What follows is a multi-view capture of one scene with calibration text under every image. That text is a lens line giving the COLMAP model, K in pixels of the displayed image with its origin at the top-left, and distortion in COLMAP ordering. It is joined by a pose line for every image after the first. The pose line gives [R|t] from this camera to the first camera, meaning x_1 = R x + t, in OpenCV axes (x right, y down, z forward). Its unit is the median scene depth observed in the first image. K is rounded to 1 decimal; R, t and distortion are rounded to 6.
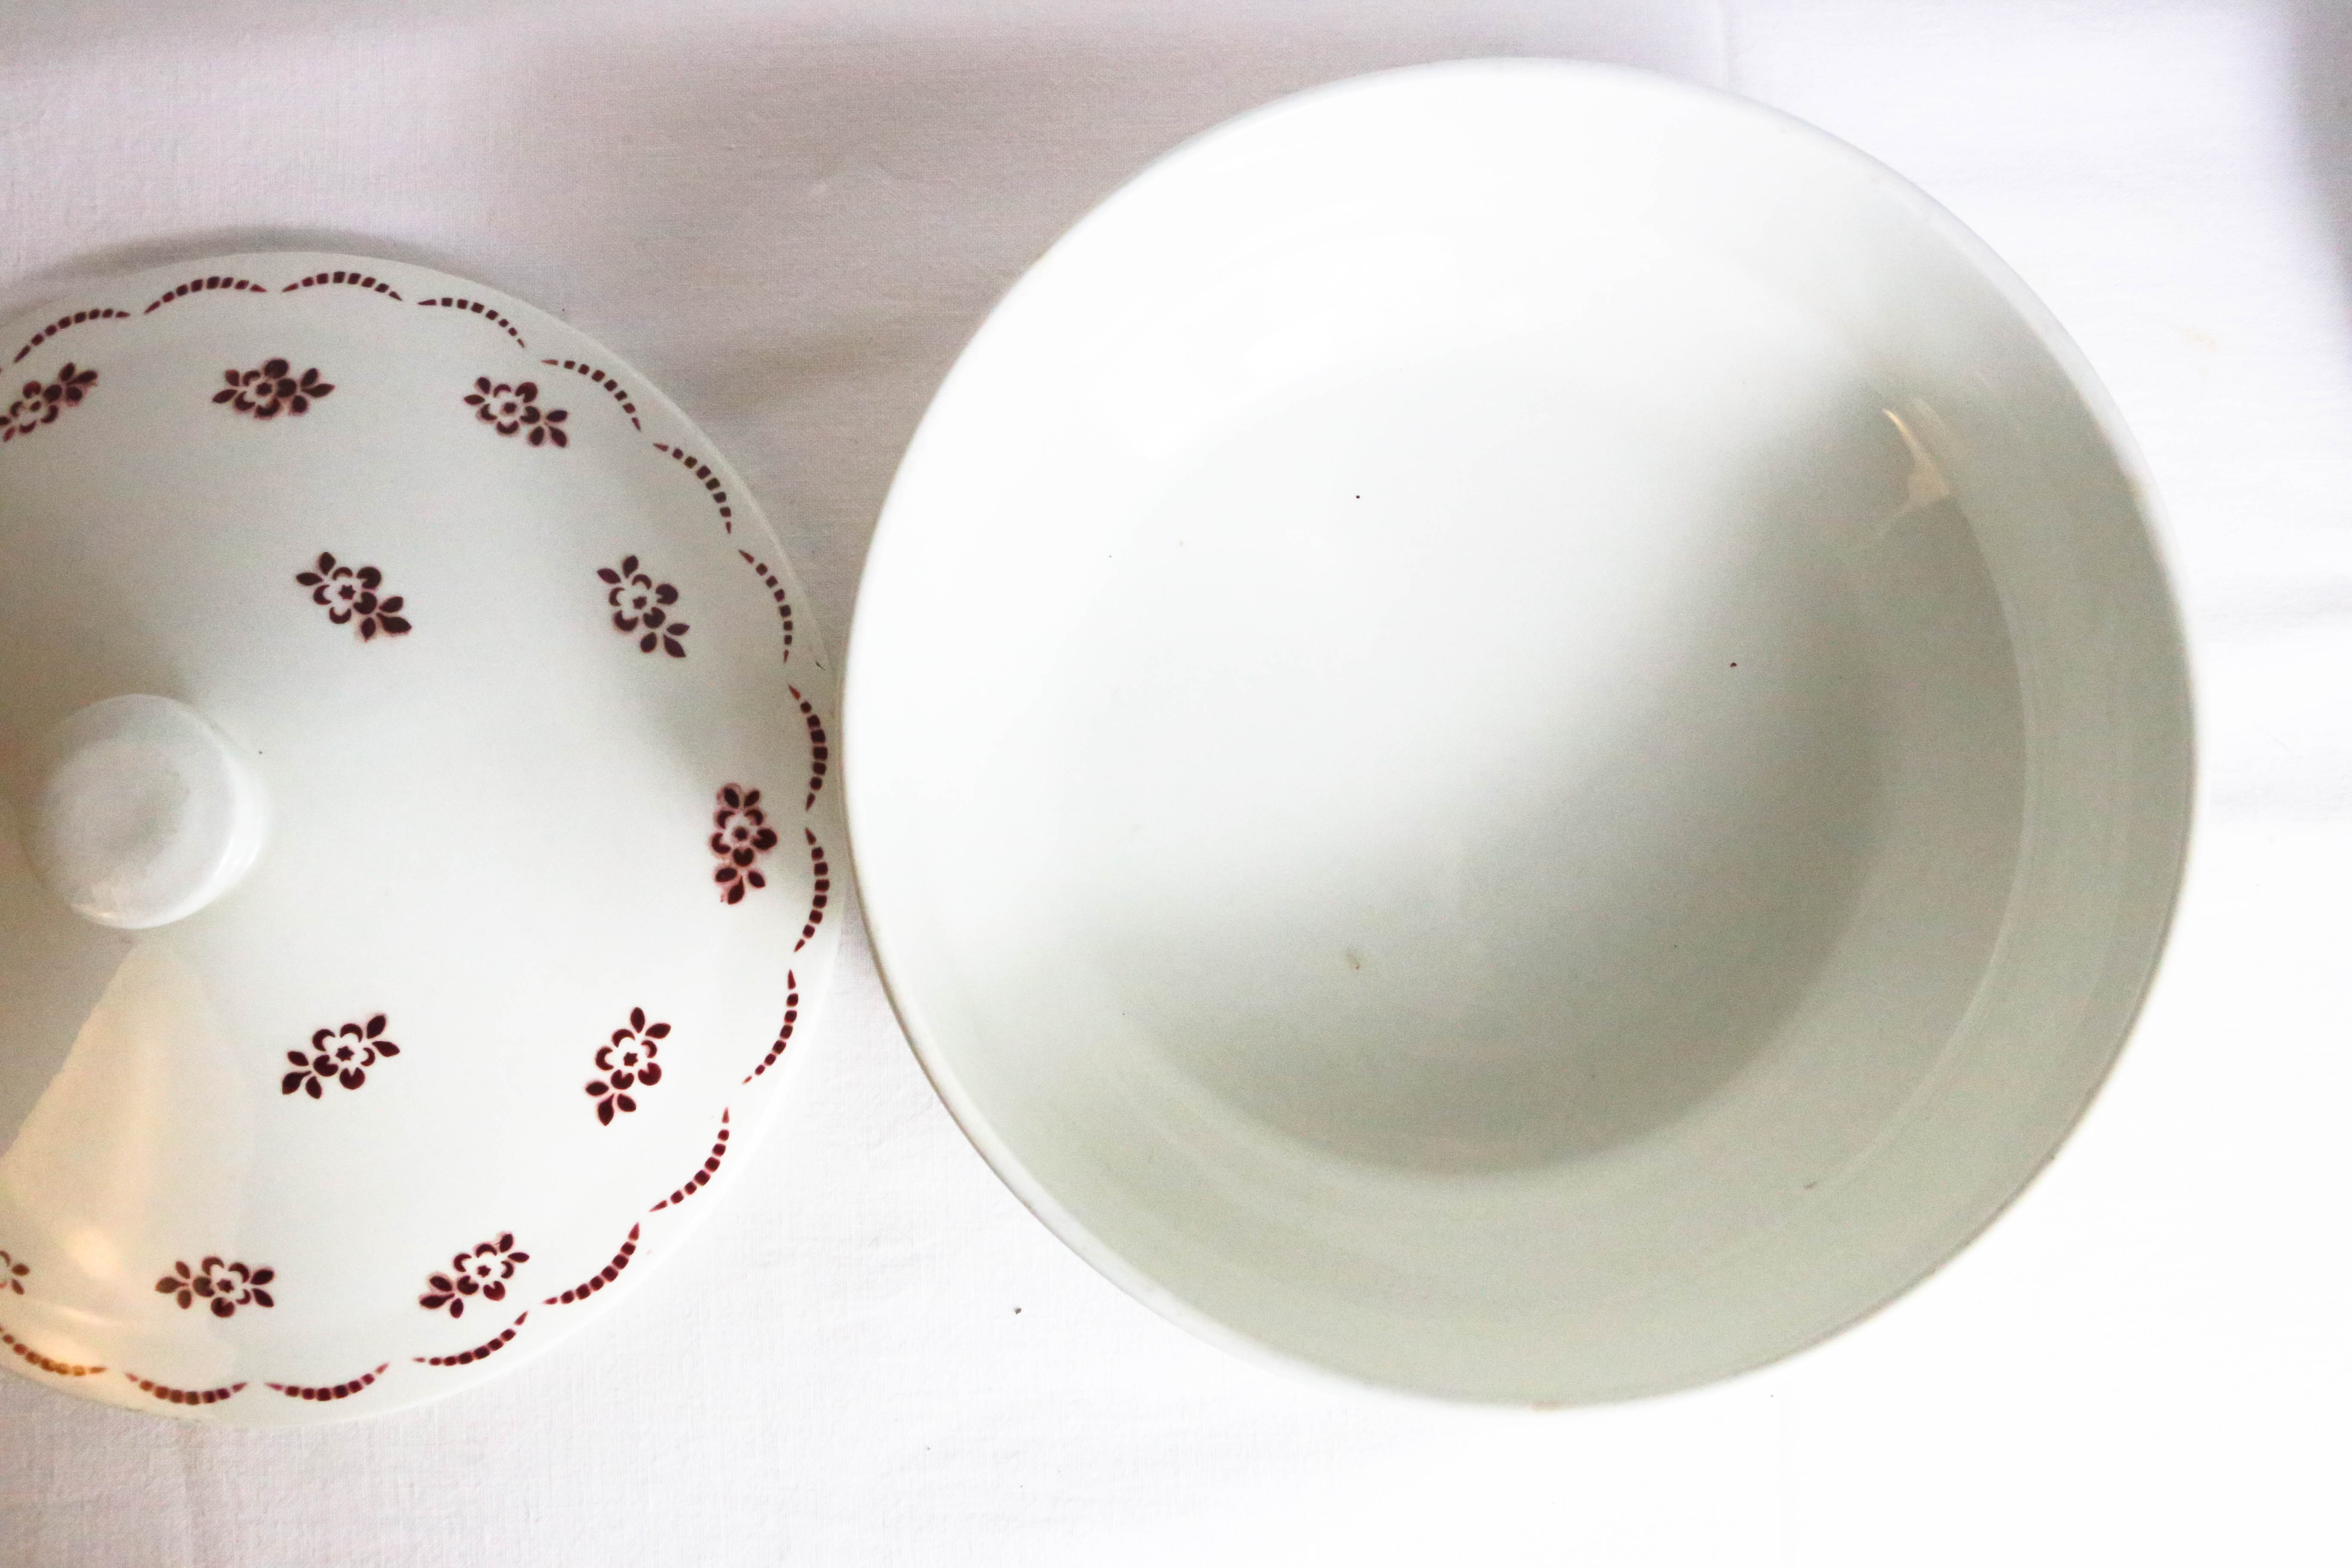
lens RADIAL K [[1938.7, 0, 1176.0], [0, 1938.7, 784.0], [0, 0, 1]] dist [-0.108769, 0.094930]
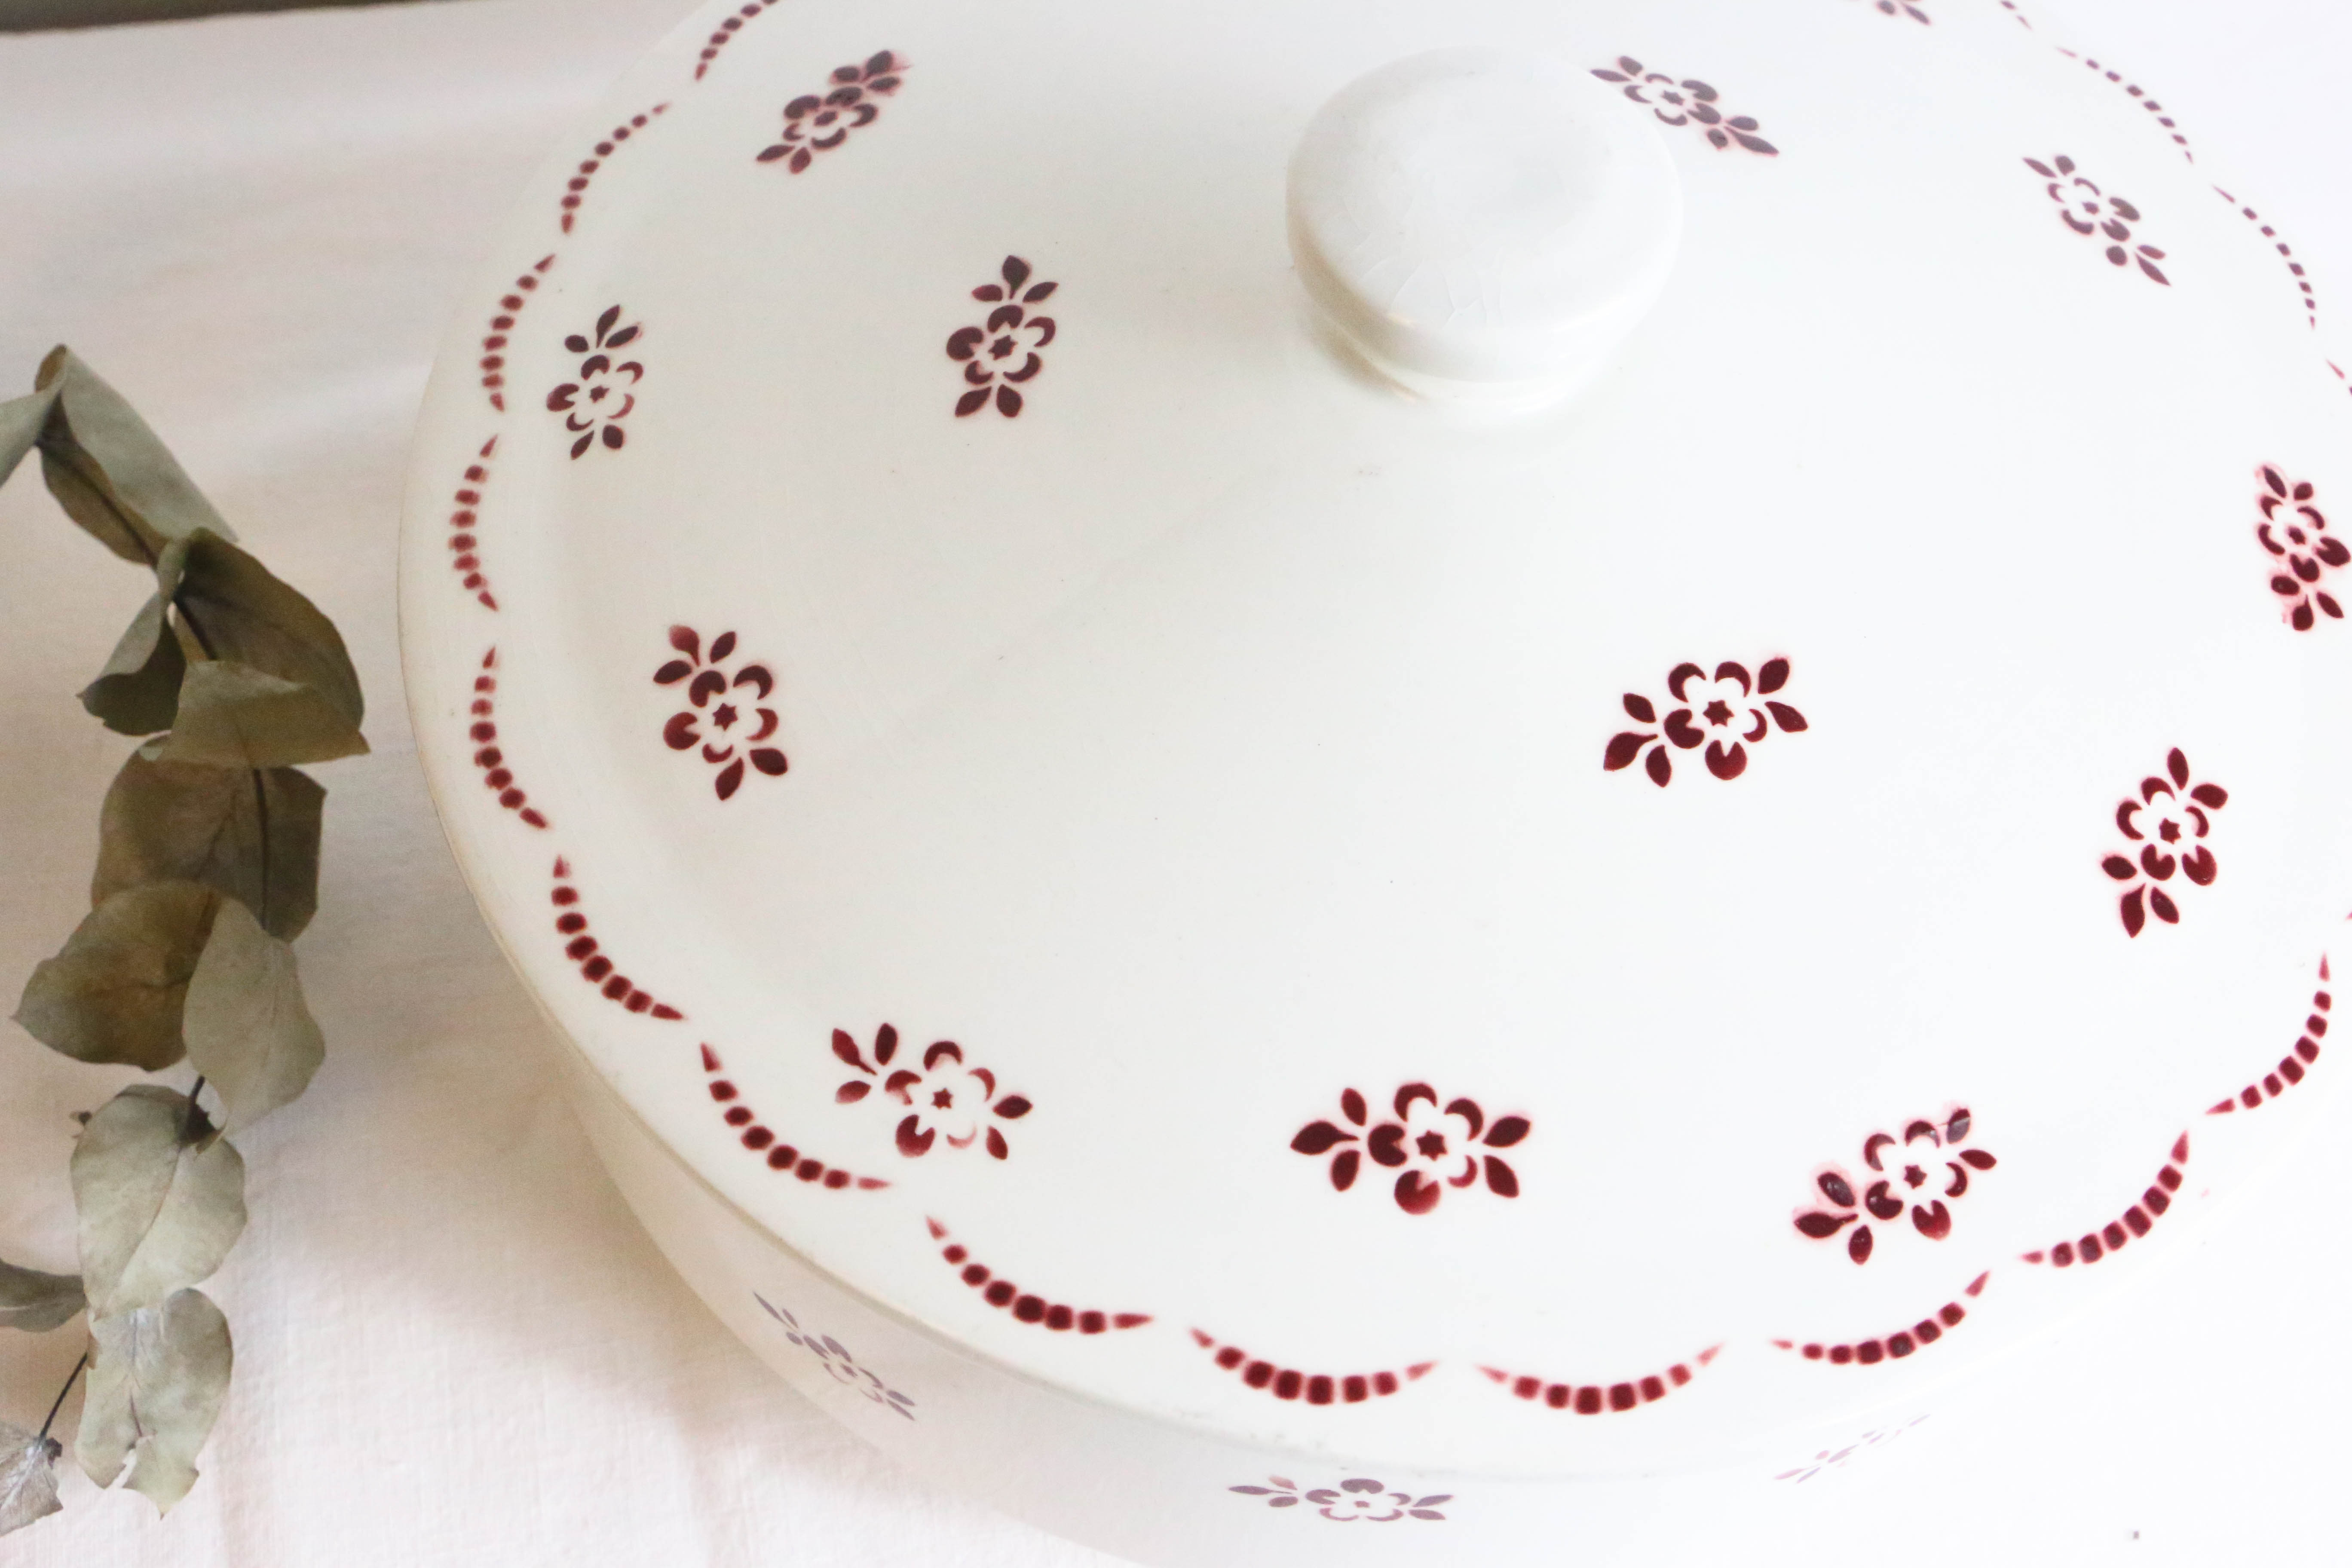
lens RADIAL K [[3317.1, 0, 1139.7], [0, 3317.1, 786.3], [0, 0, 1]] dist [-0.021295, 0.098370]
pose [[0.998013, 0.059709, -0.020105, -0.557621], [-0.062045, 0.875988, -0.478326, 0.601670], [-0.010949, 0.478623, 0.877952, 0.162695]]
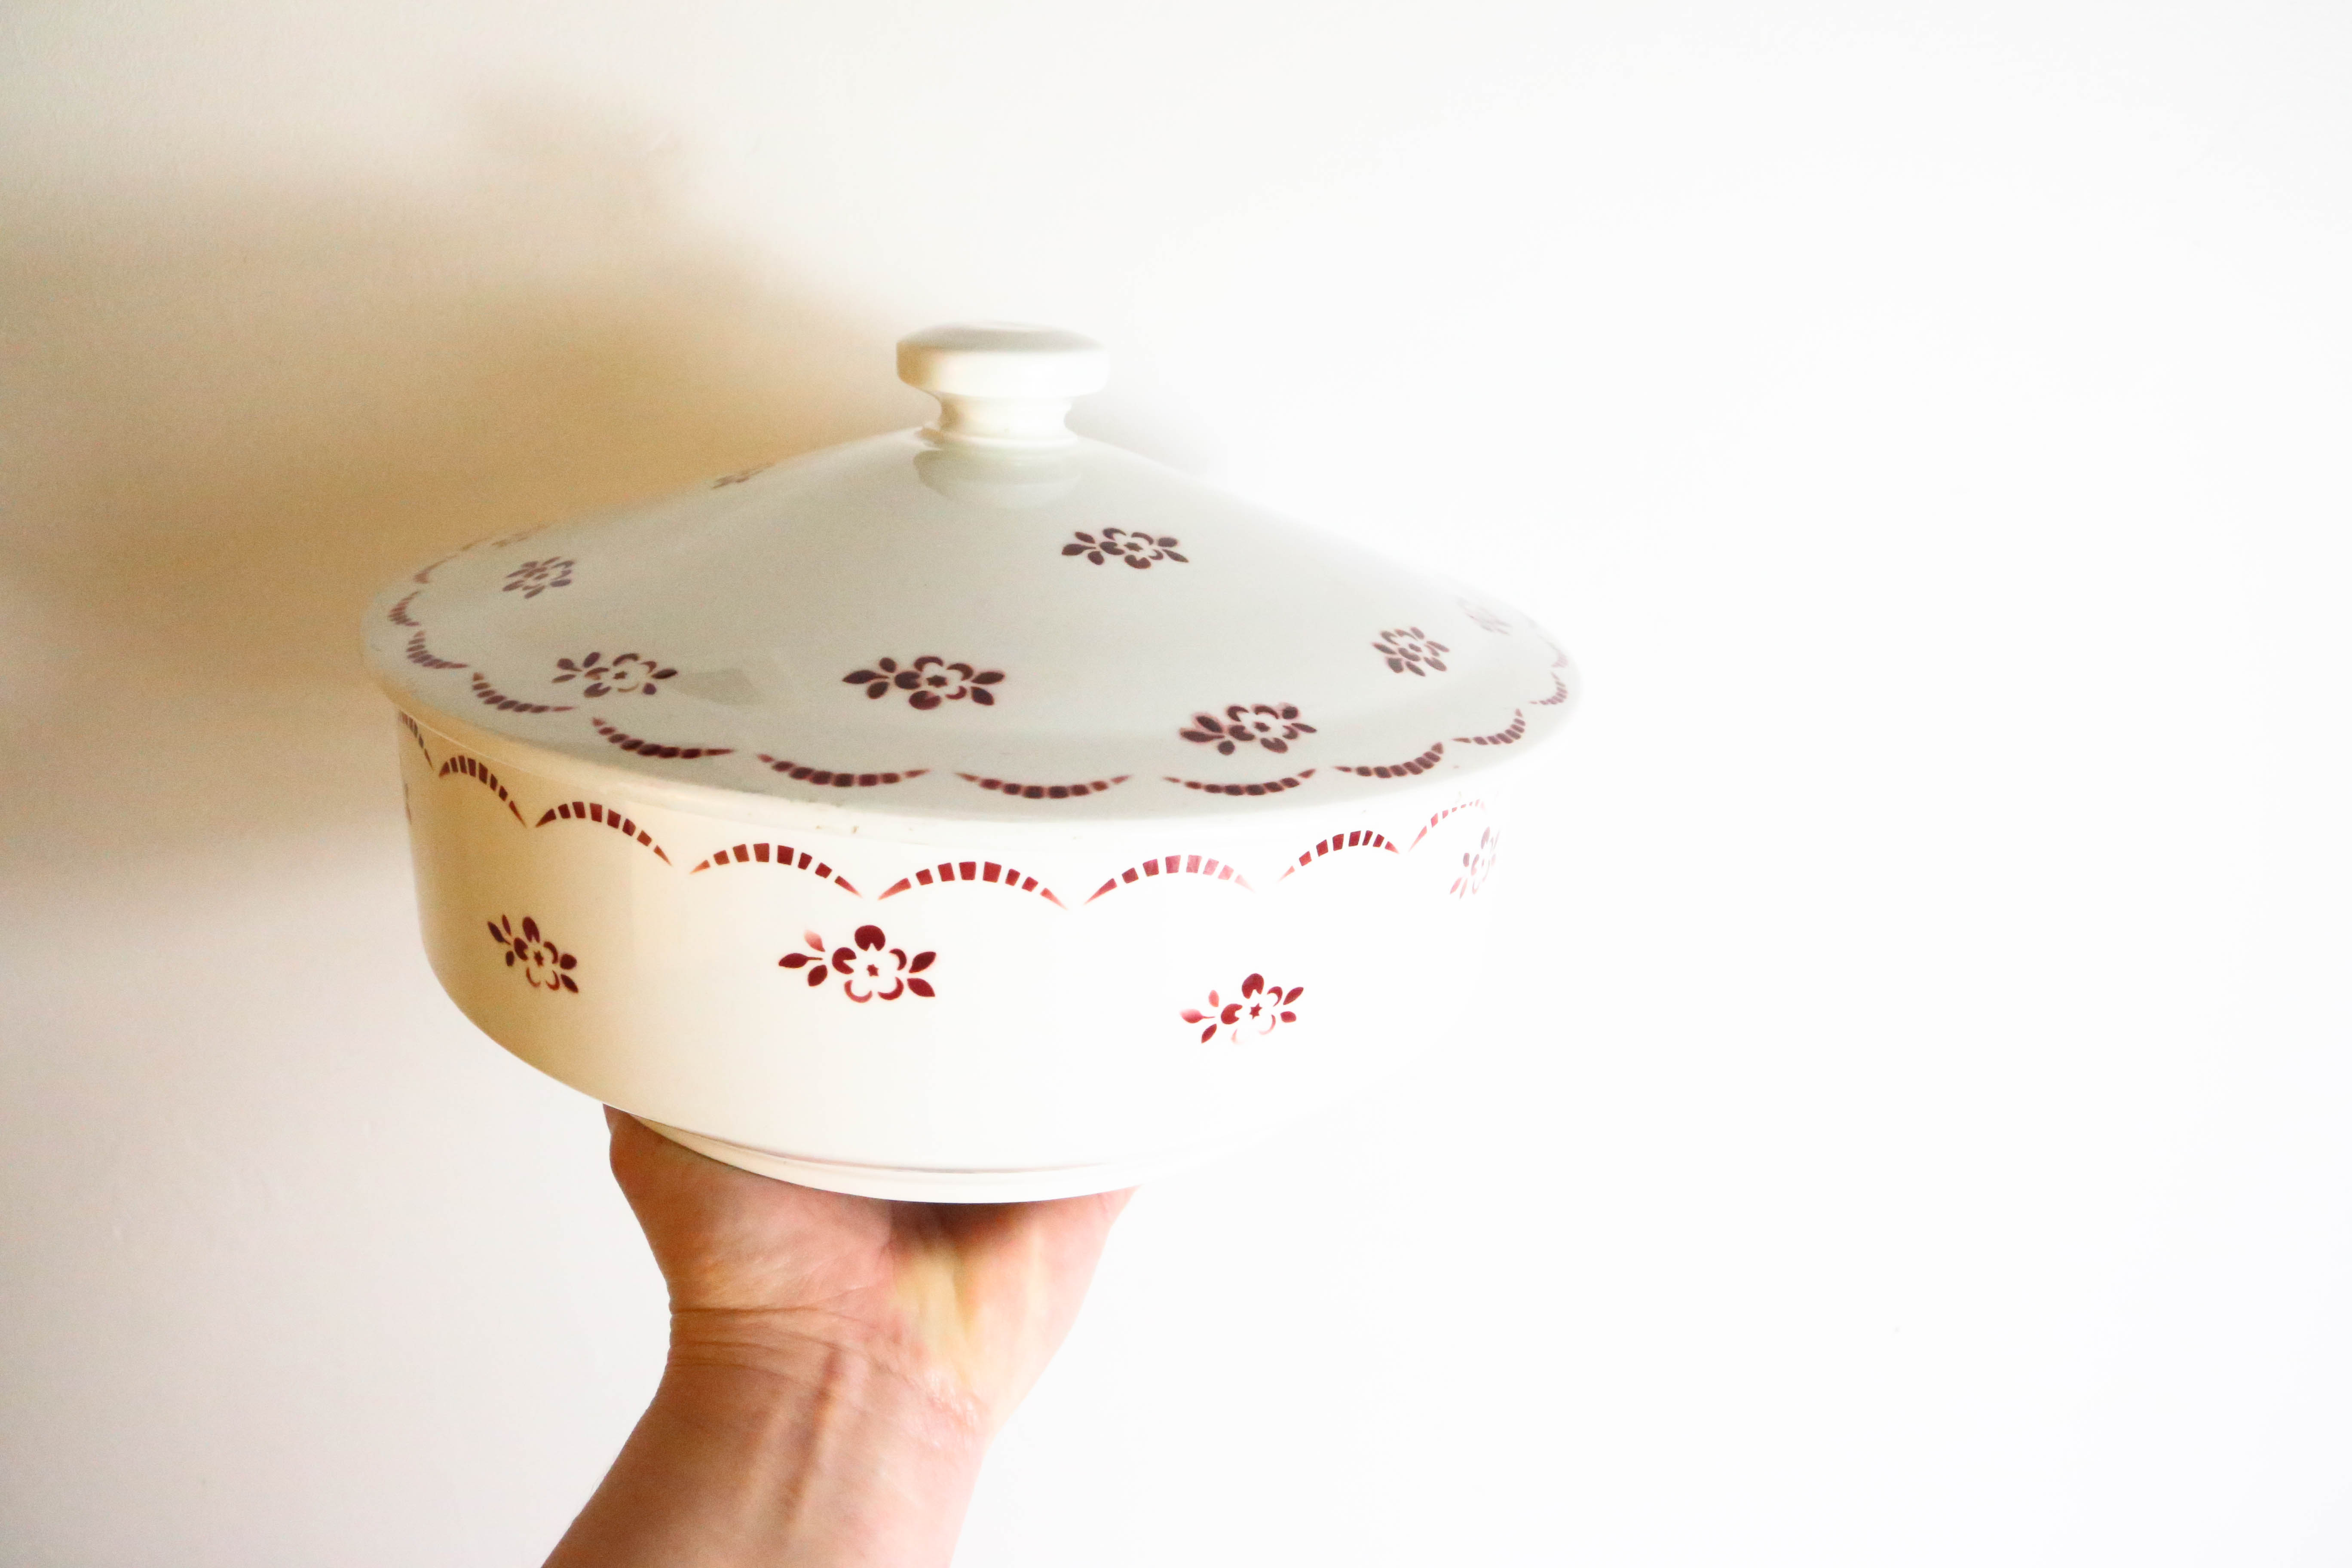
lens RADIAL K [[1648.8, 0, 1176.0], [0, 1648.8, 784.0], [0, 0, 1]] dist [-0.134530, 0.000047]
pose [[0.998181, 0.052720, 0.029249, -0.414402], [0.004536, 0.418096, -0.908391, 0.871939], [-0.060119, 0.906872, 0.417097, 0.737140]]
